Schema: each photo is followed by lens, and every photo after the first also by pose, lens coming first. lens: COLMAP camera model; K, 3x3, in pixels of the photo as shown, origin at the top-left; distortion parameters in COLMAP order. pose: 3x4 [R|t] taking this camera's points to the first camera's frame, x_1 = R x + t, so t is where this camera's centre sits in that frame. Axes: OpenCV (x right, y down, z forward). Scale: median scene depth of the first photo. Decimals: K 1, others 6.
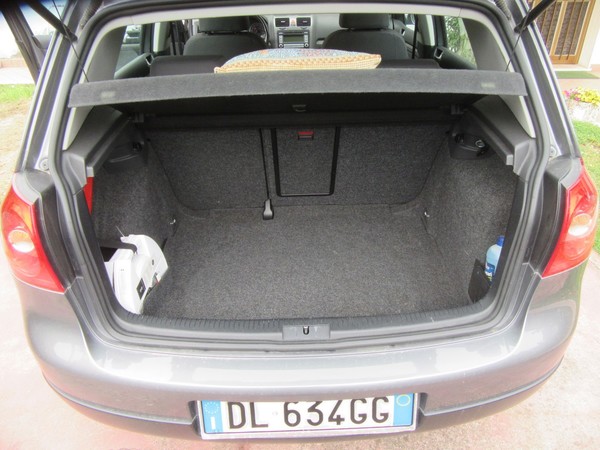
lens RADIAL K [[438.3, 0, 300.3], [0, 438.3, 225.2], [0, 0, 1]] dist [-0.002721, -0.005427]
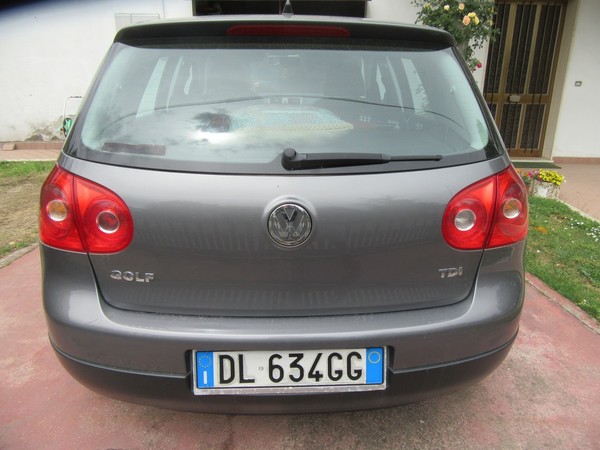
lens RADIAL K [[438.3, 0, 299.3], [0, 438.3, 224.8], [0, 0, 1]] dist [-0.002721, -0.005427]
pose [[0.999601, 0.020355, 0.019578, 0.010918], [-0.015517, 0.975048, -0.221452, 0.315059], [-0.023597, 0.221060, 0.974975, -0.179735]]
